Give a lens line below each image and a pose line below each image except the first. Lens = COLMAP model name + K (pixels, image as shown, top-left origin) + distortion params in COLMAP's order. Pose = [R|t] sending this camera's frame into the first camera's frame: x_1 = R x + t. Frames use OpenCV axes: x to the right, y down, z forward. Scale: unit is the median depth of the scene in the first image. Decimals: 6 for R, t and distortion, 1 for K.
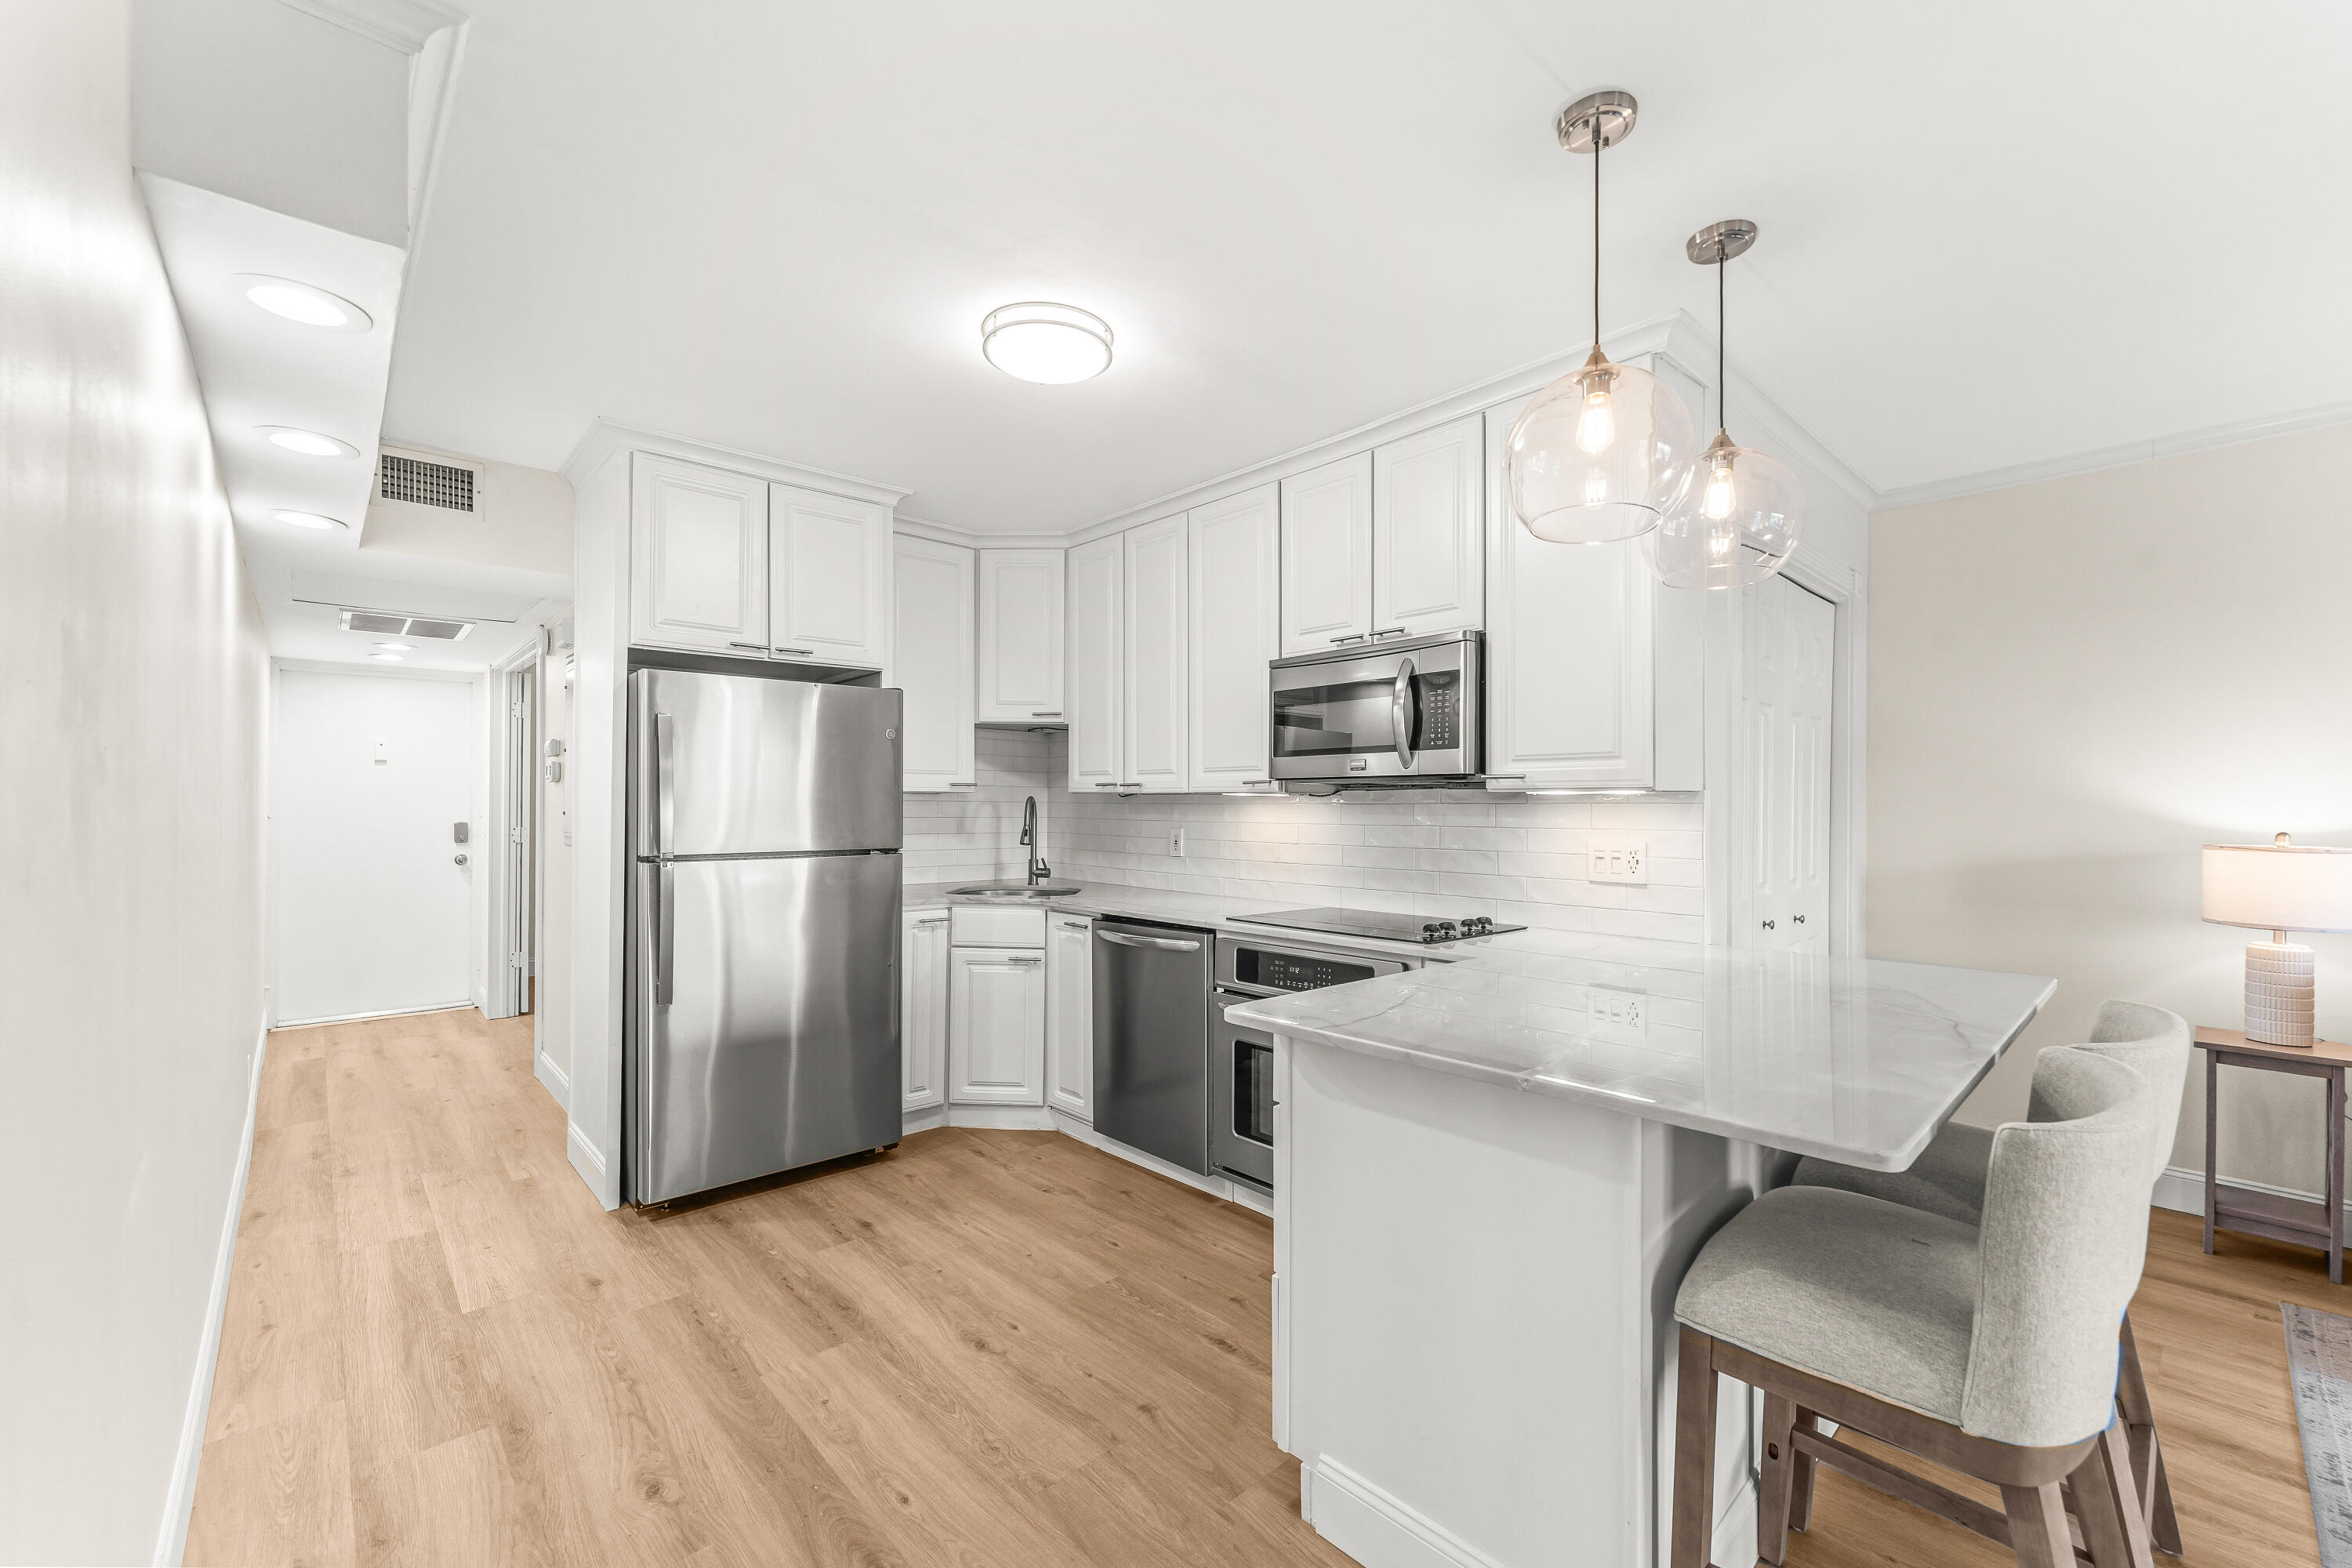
lens RADIAL K [[953.0, 0, 1169.5], [0, 953.0, 804.0], [0, 0, 1]] dist [-0.002027, -0.000191]
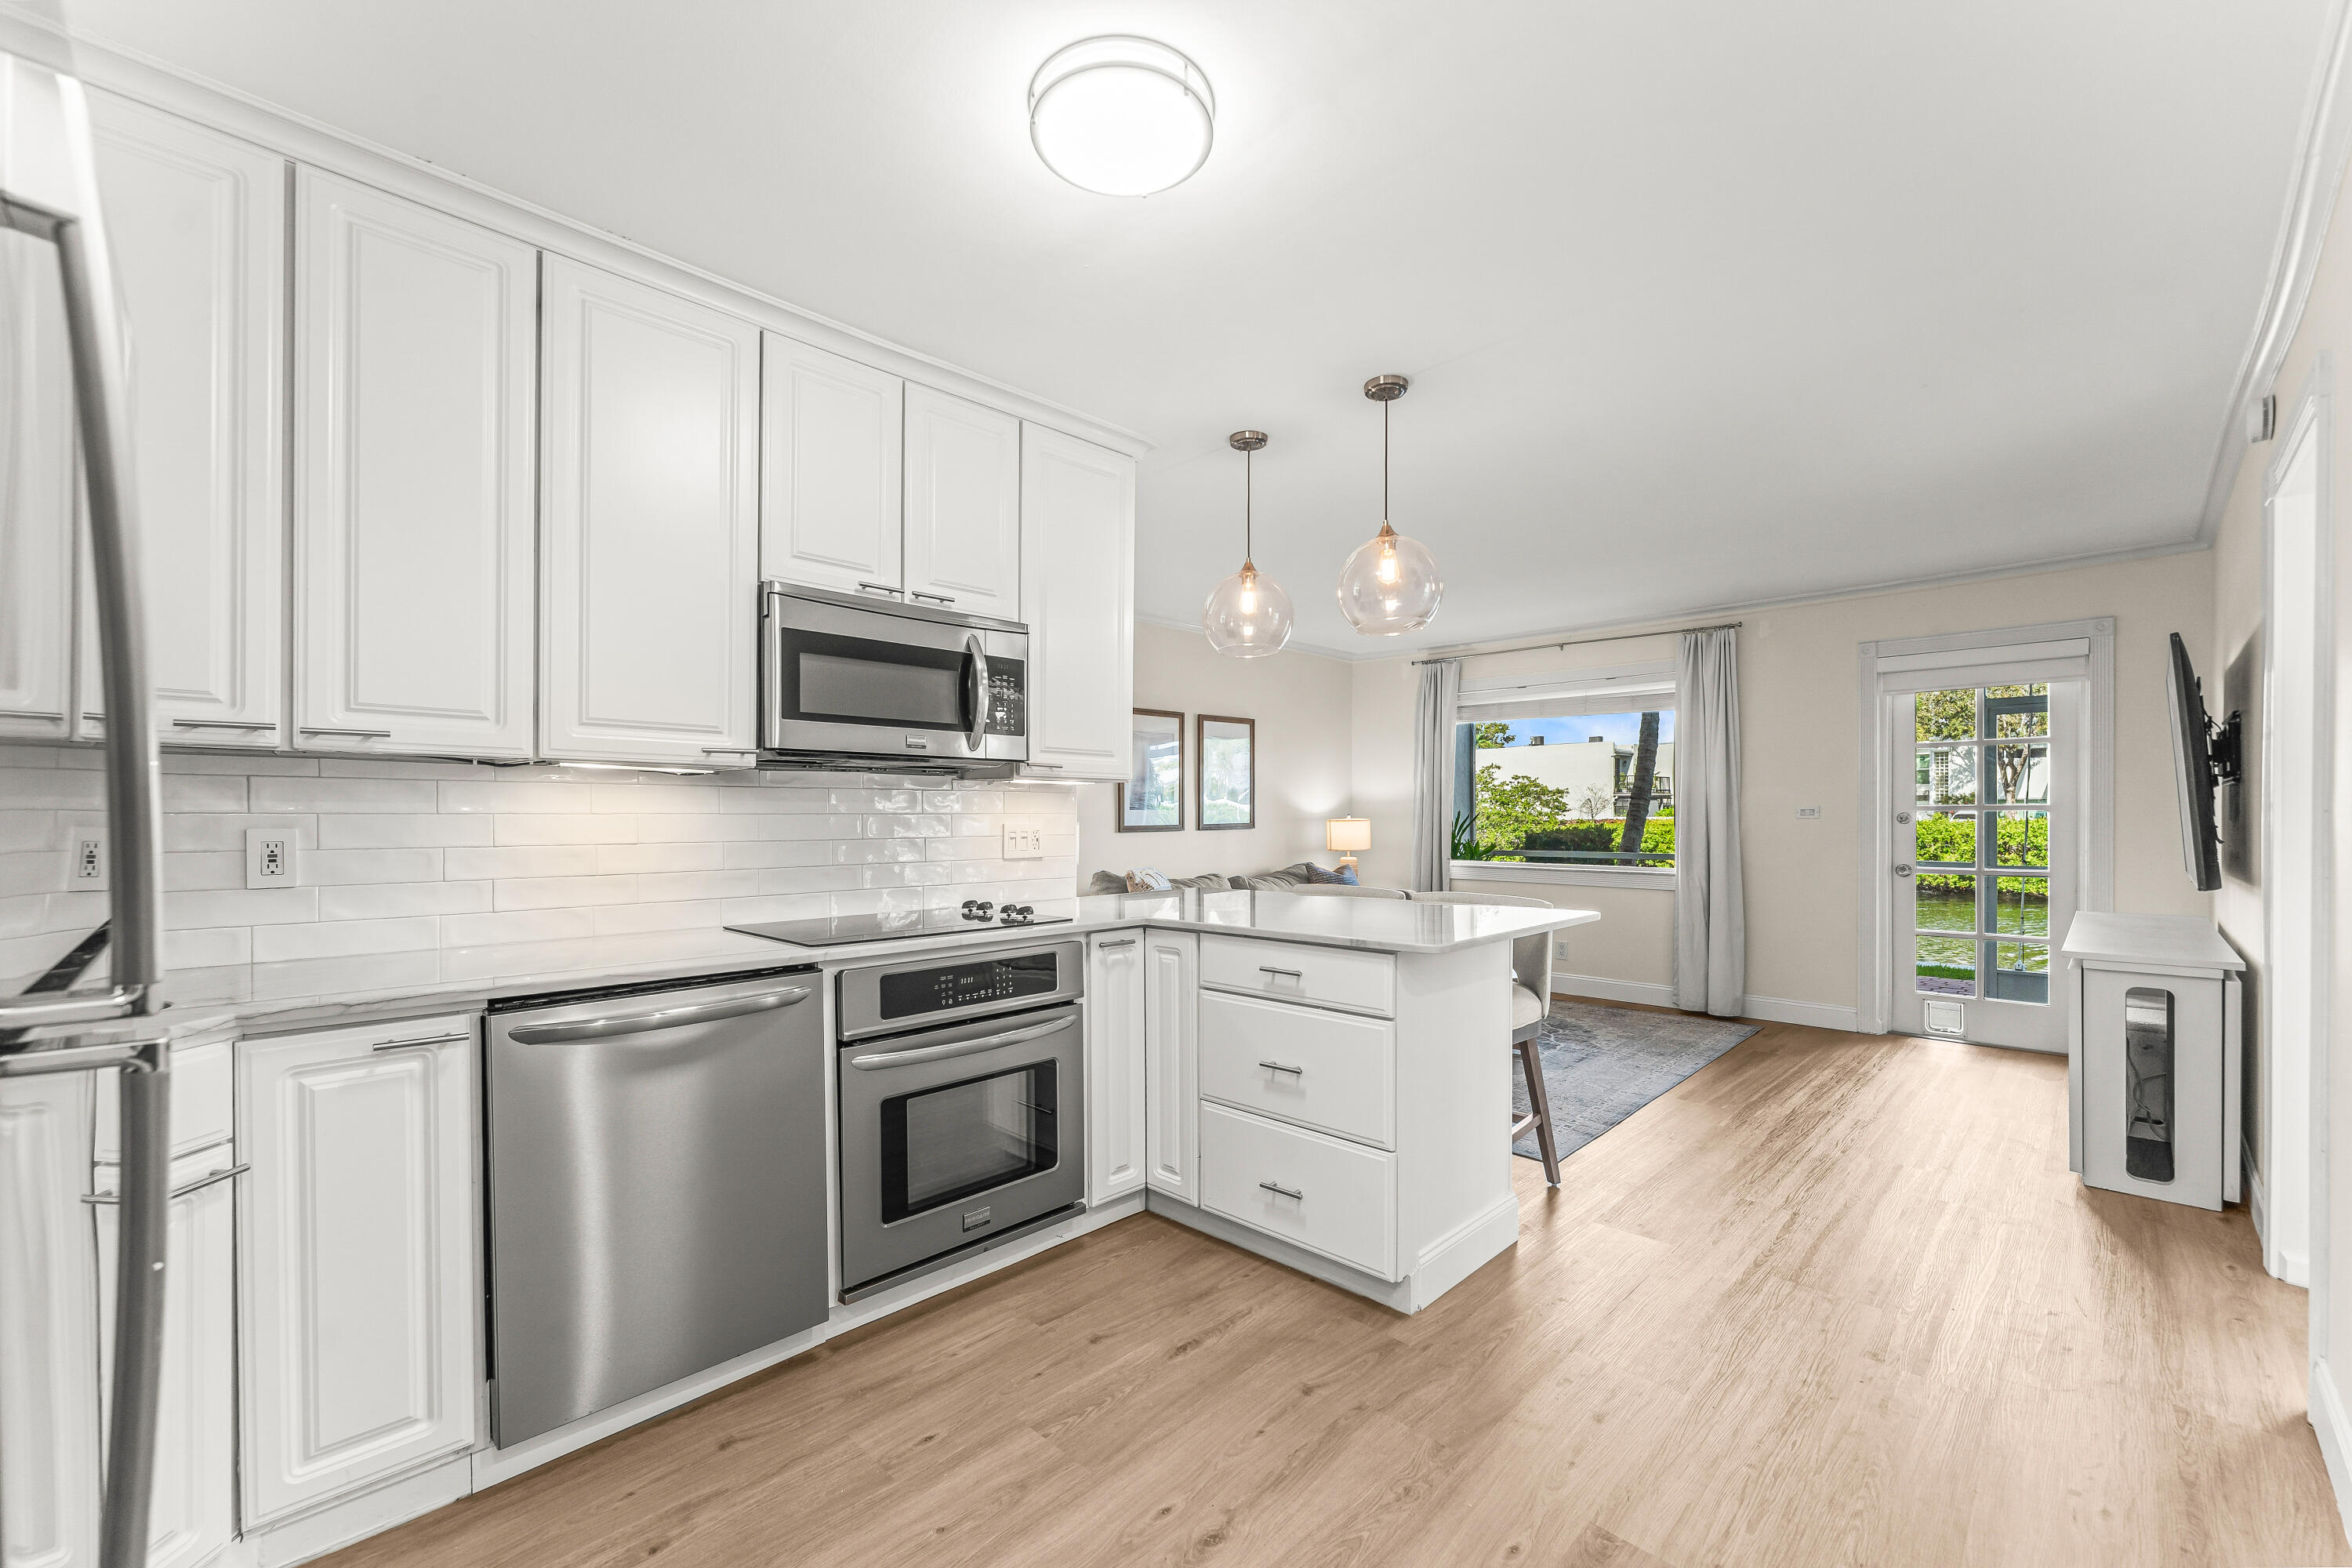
lens RADIAL K [[956.1, 0, 1166.2], [0, 956.1, 820.6], [0, 0, 1]] dist [-0.001948, -0.000092]
pose [[-0.052934, -0.009275, 0.998555, -0.634591], [-0.003404, 0.999953, 0.009107, 0.020689], [-0.998592, -0.002917, -0.052963, 0.758406]]
